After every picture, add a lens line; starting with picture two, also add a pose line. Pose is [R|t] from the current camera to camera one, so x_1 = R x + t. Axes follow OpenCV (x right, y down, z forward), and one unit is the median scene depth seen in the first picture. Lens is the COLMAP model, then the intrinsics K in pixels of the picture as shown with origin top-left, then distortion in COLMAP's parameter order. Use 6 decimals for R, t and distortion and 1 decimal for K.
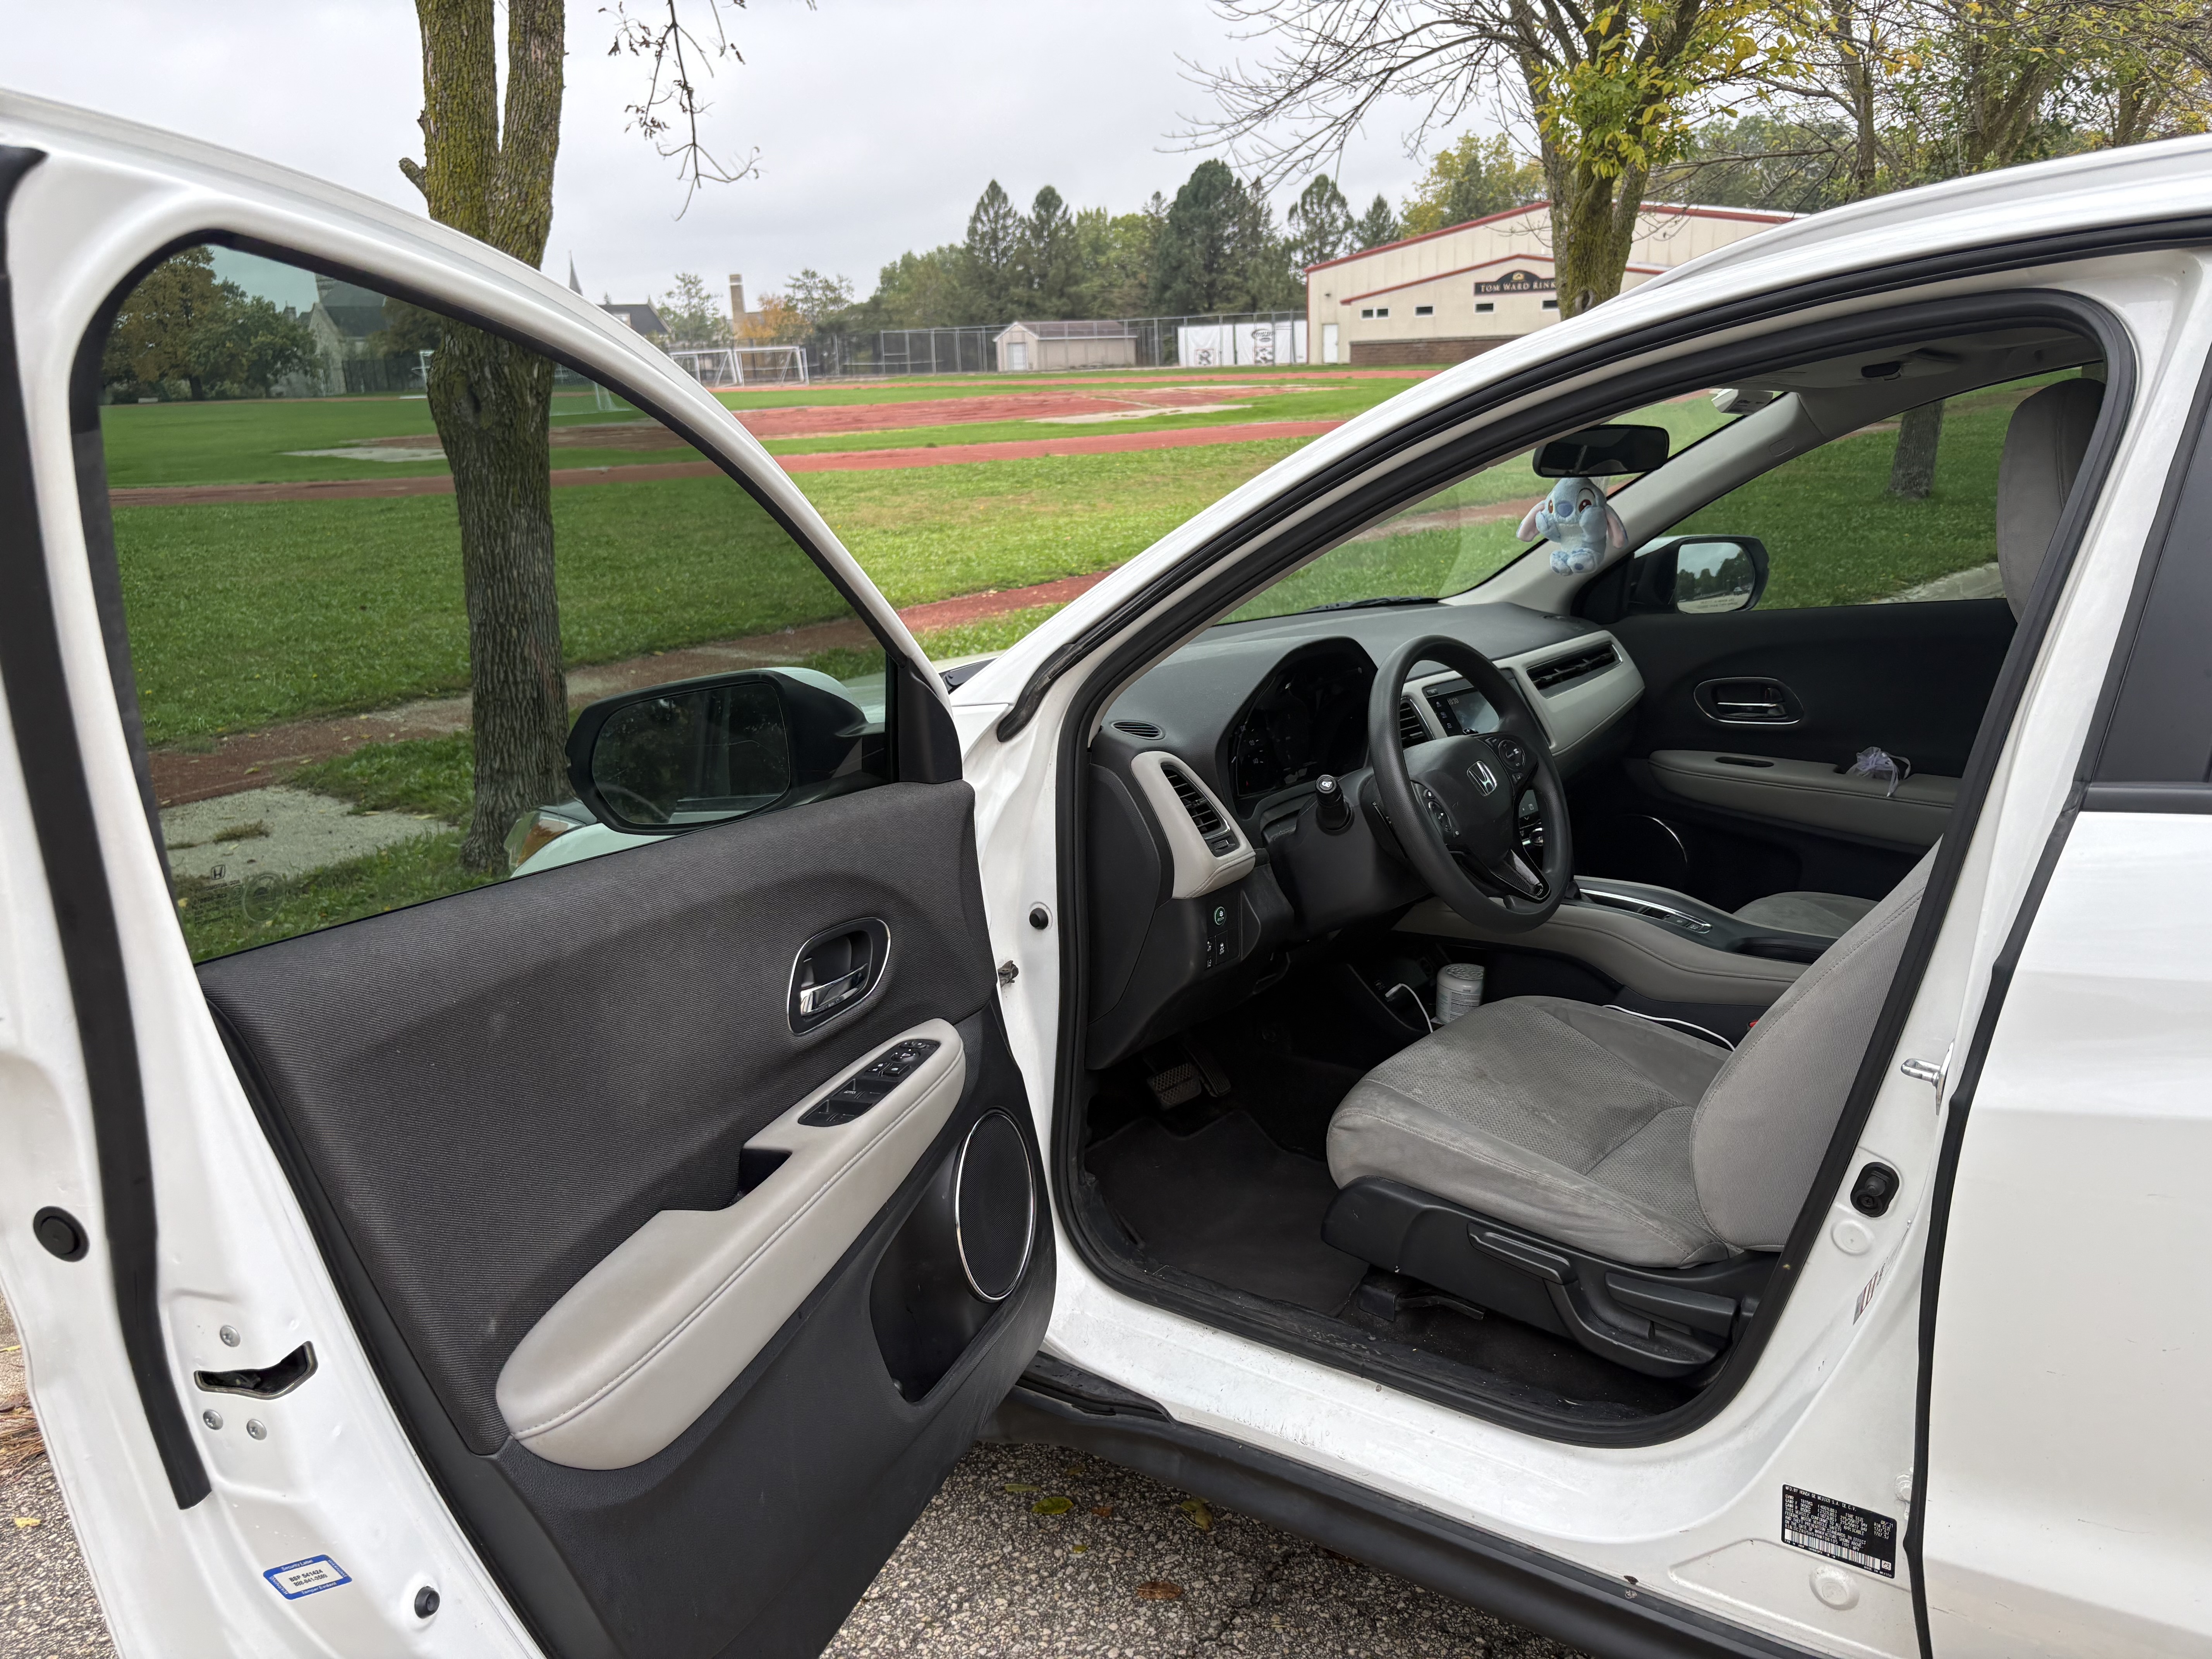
lens RADIAL K [[1685.8, 0, 1092.0], [0, 1685.8, 834.8], [0, 0, 1]] dist [0.029741, -0.032584]
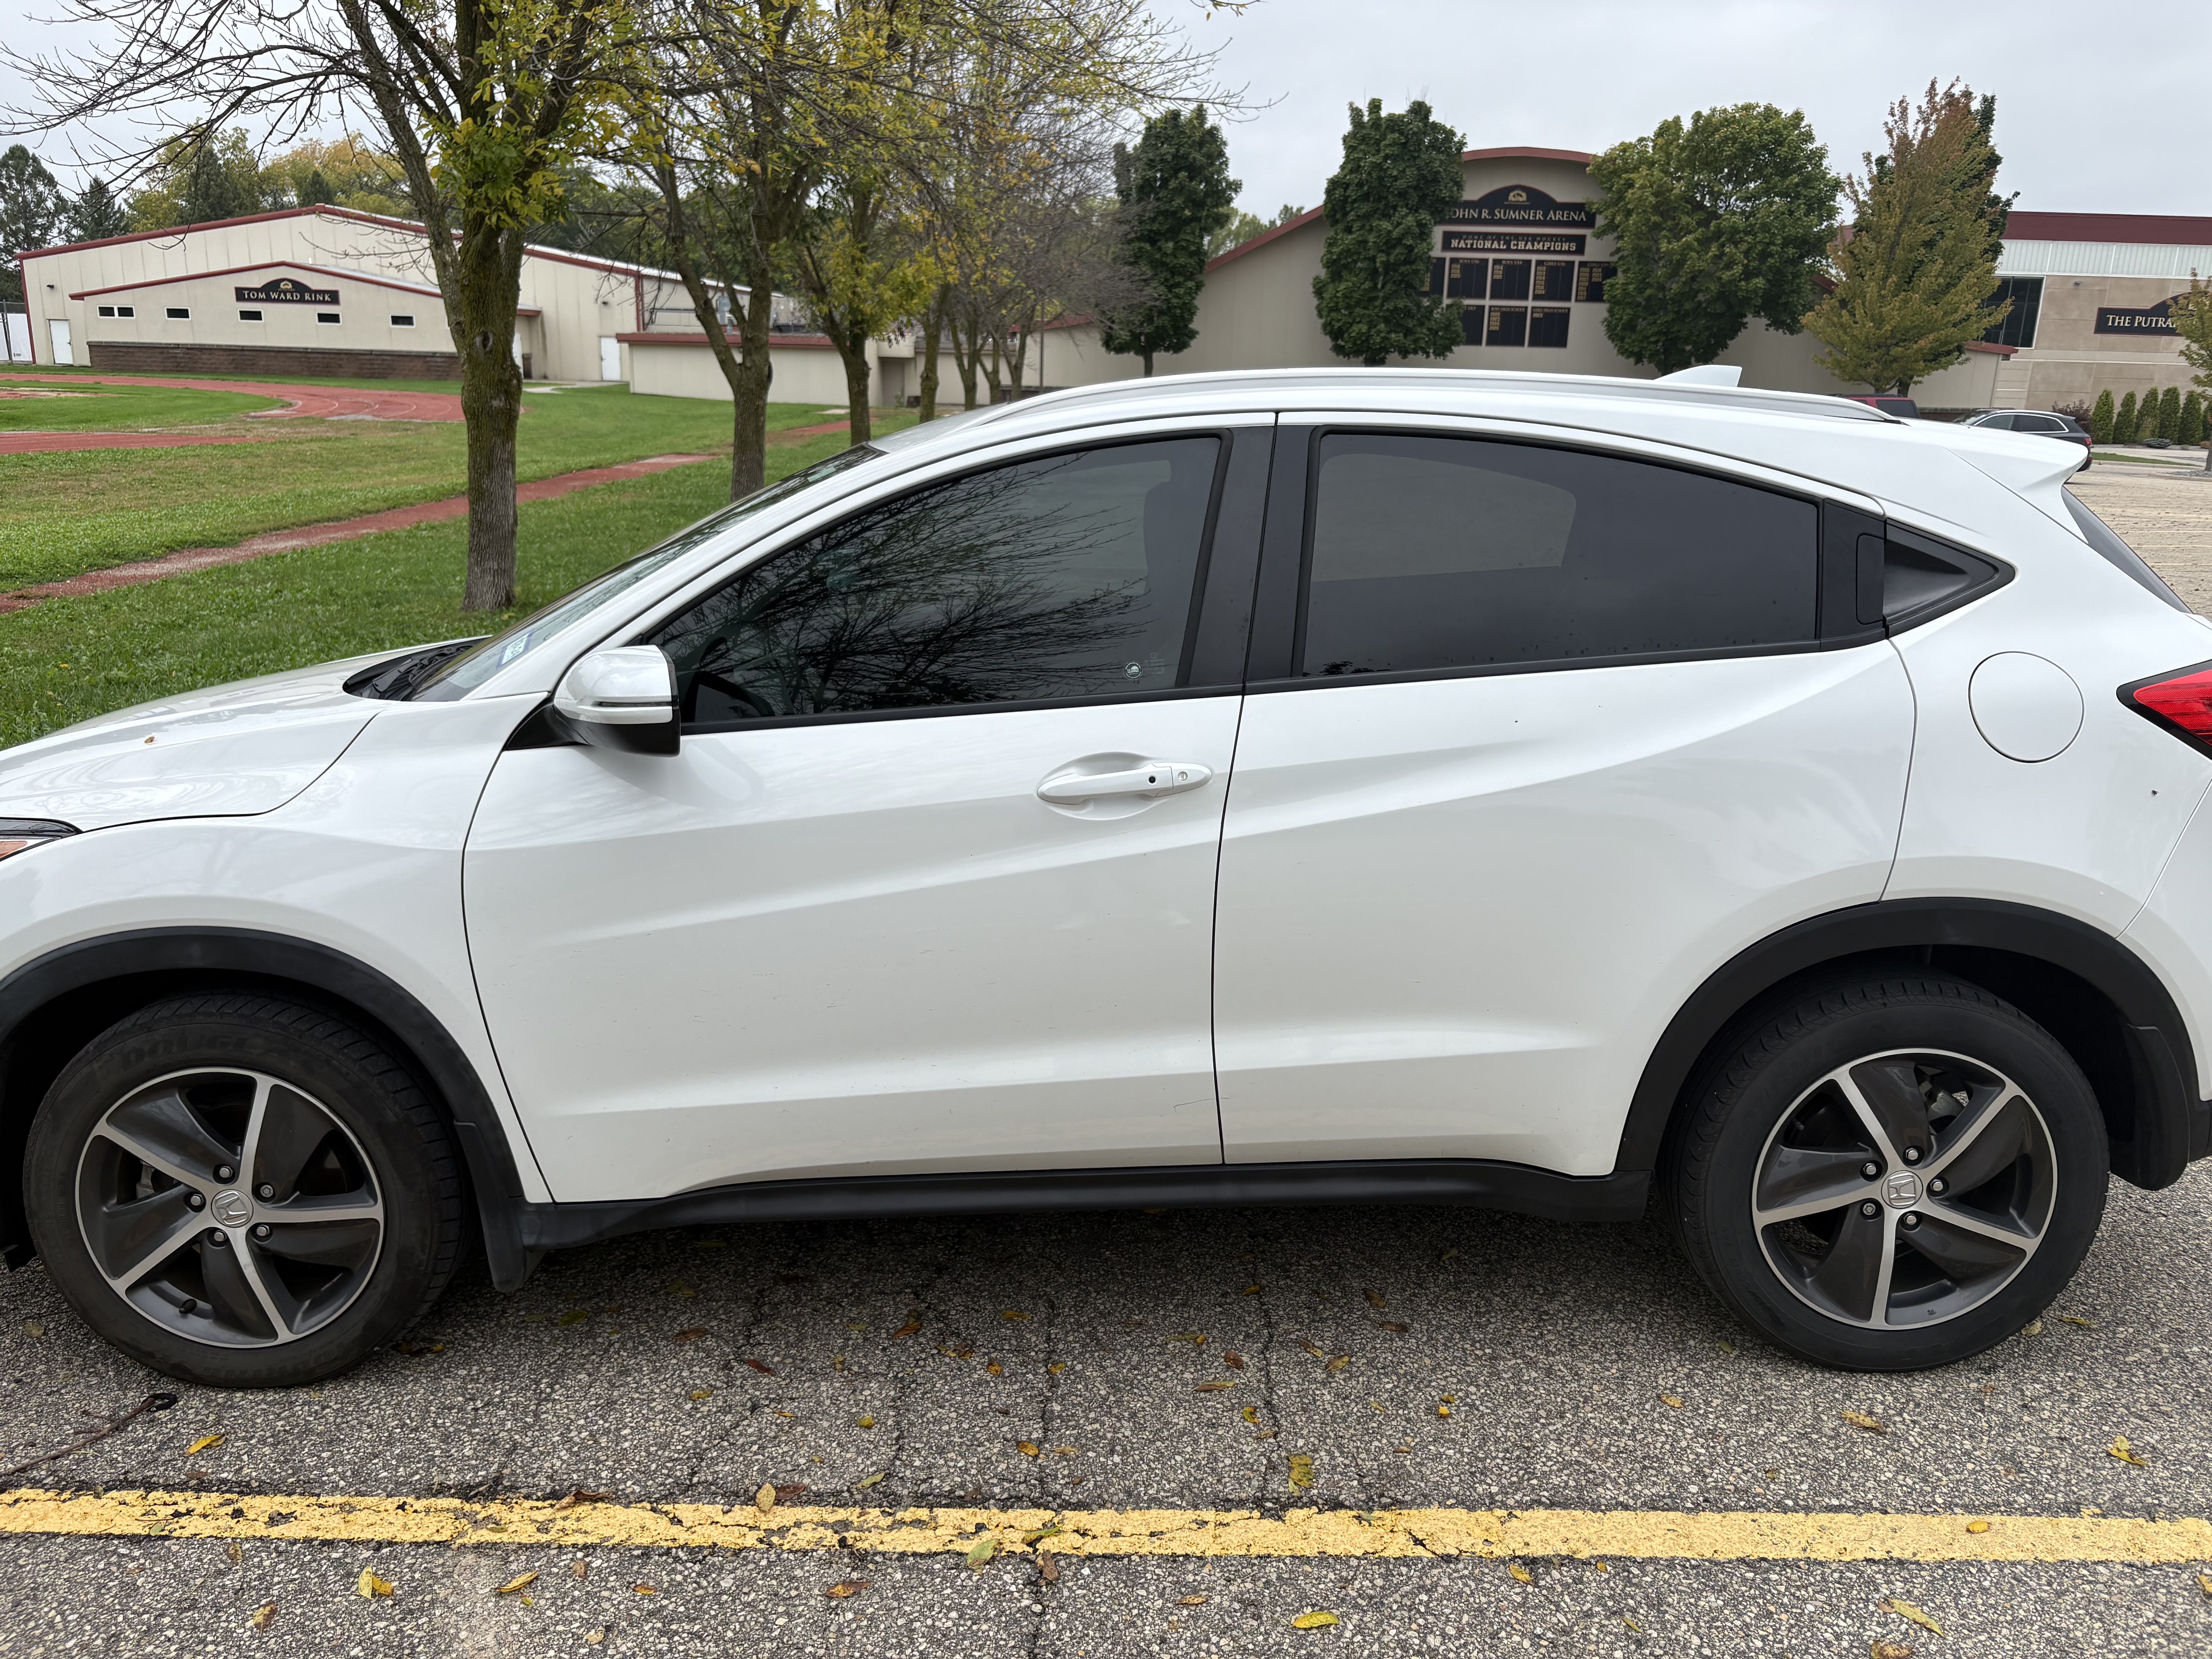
lens RADIAL K [[1685.8, 0, 1105.7], [0, 1685.8, 836.4], [0, 0, 1]] dist [0.029741, -0.032584]
pose [[0.776815, -0.111393, 0.619798, -0.201223], [0.118849, 0.992477, 0.029416, 0.017889], [-0.618412, 0.050812, 0.784210, -0.122358]]
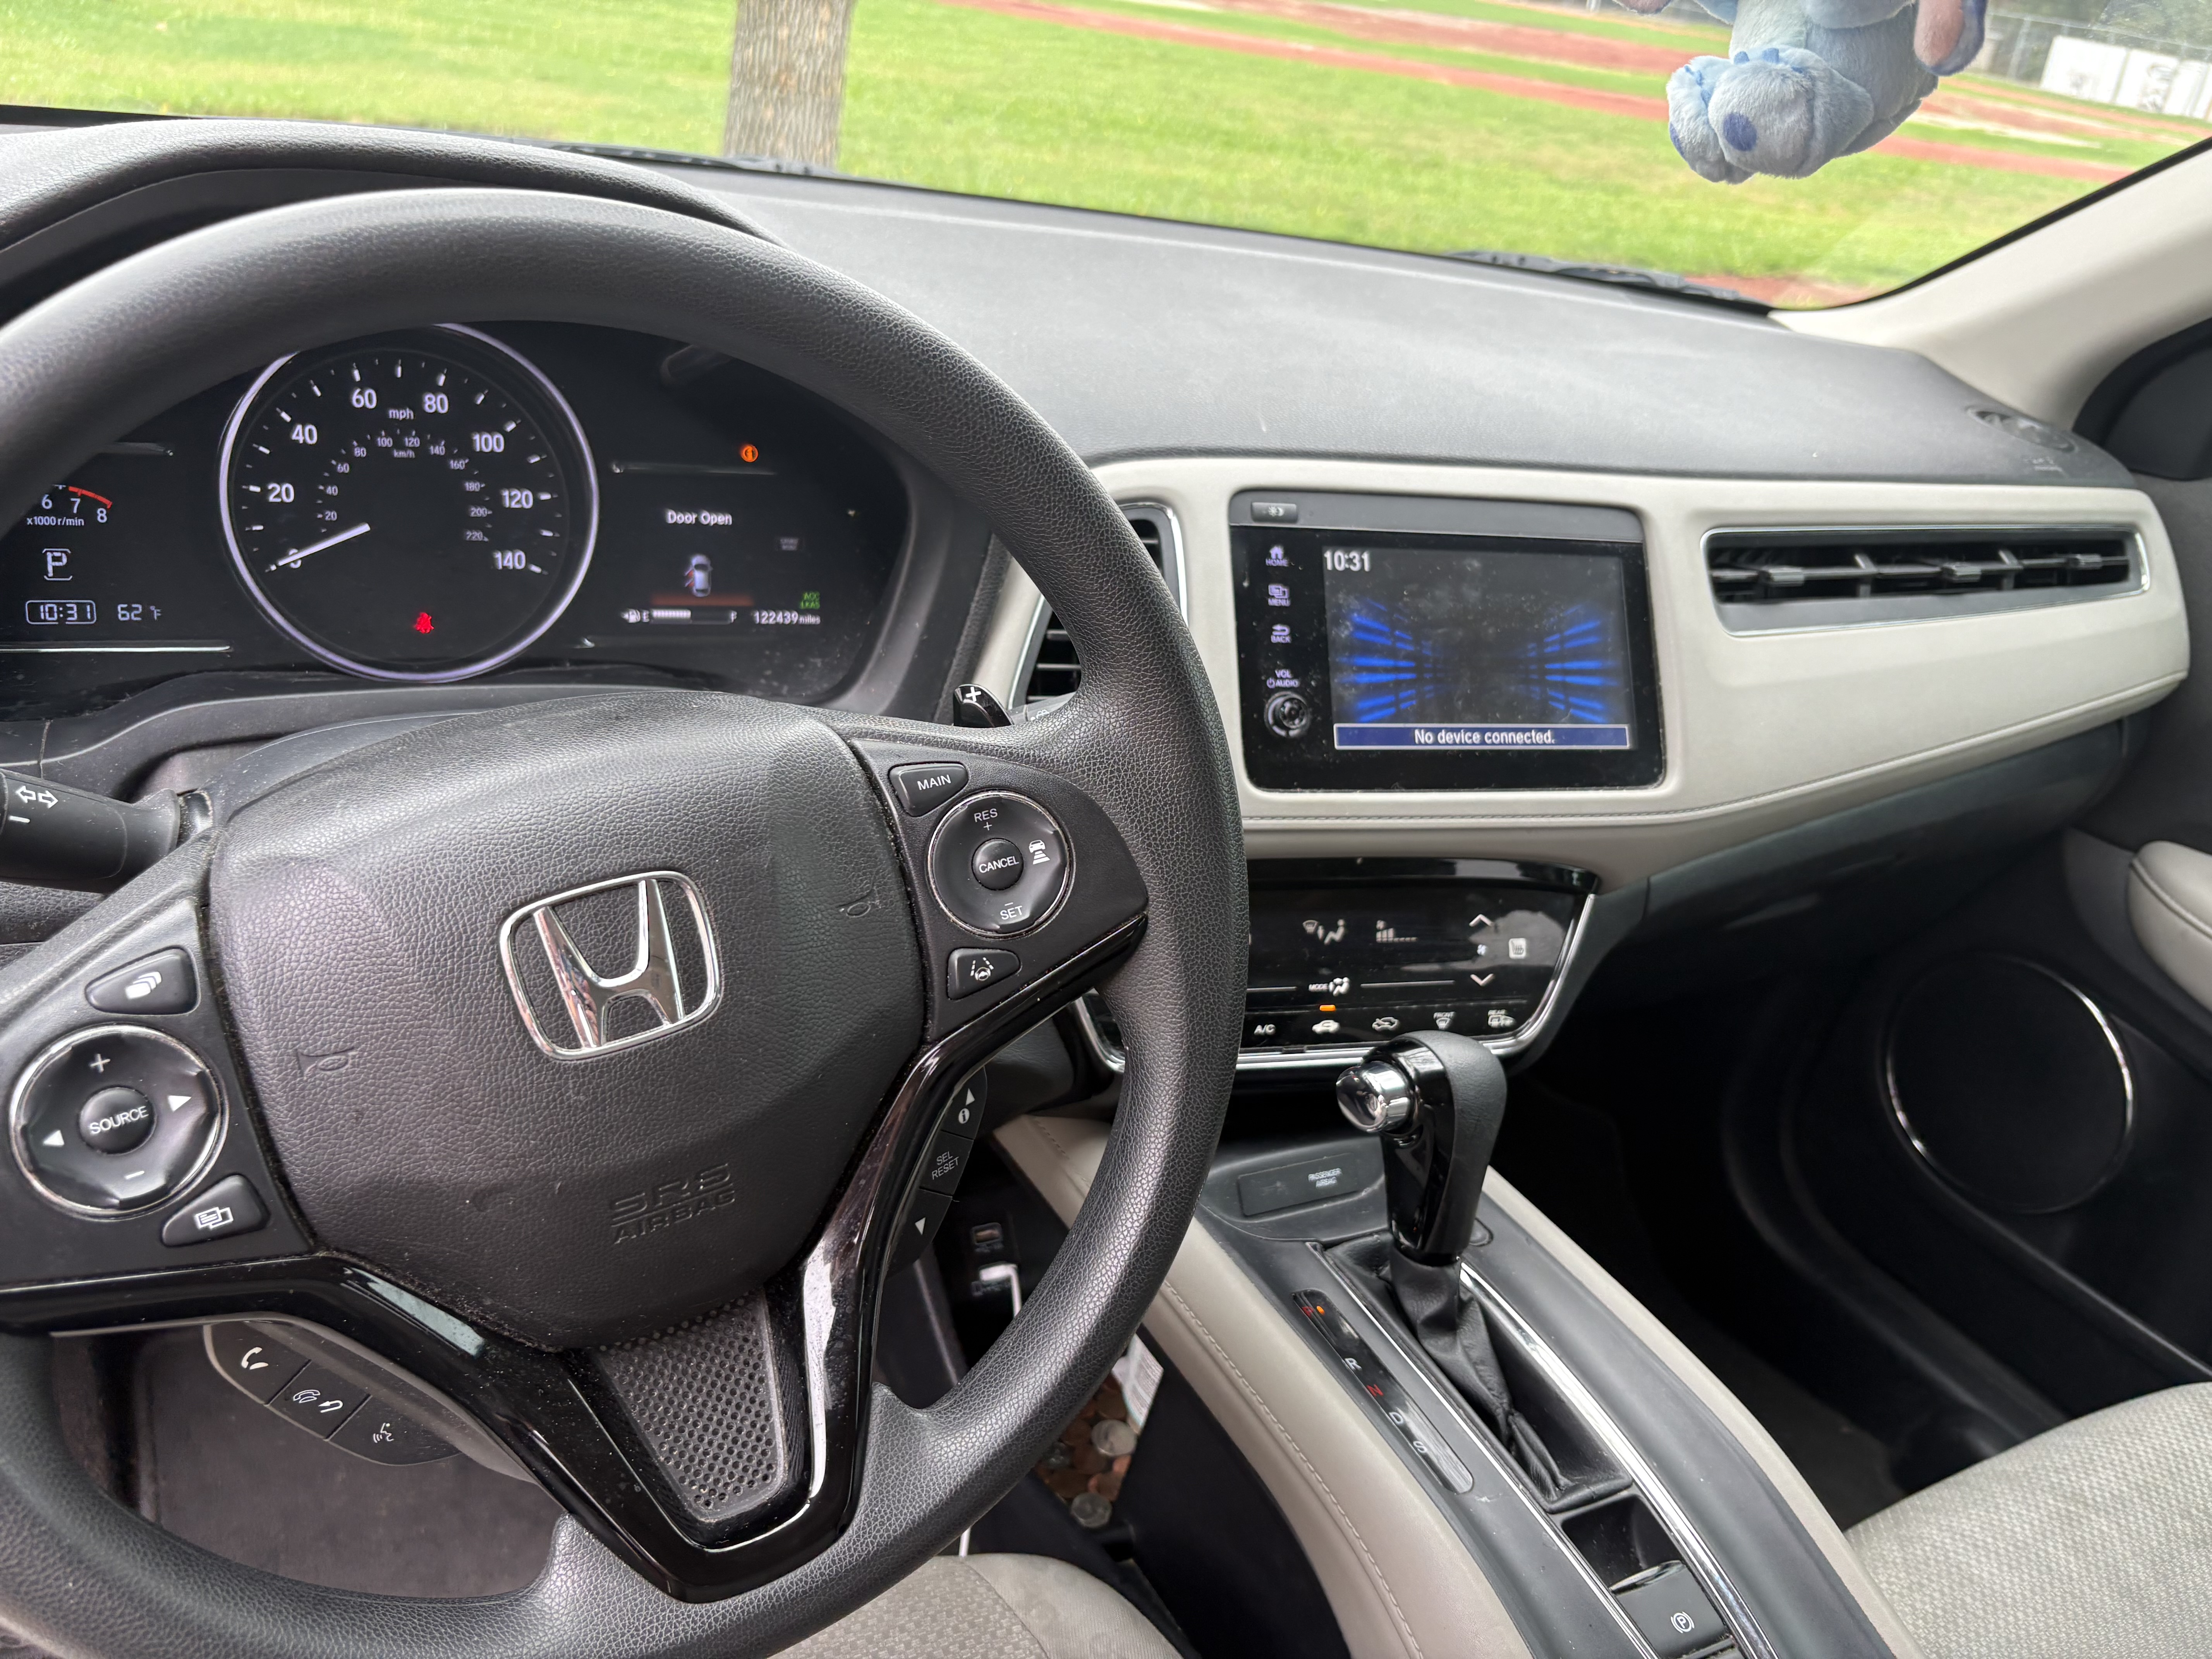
lens RADIAL K [[1685.8, 0, 1099.2], [0, 1685.8, 814.7], [0, 0, 1]] dist [0.029741, -0.032584]
pose [[0.893113, 0.340168, -0.294338, 0.130156], [-0.280577, 0.932706, 0.226574, -0.042577], [0.351604, -0.119772, 0.928455, 0.321468]]
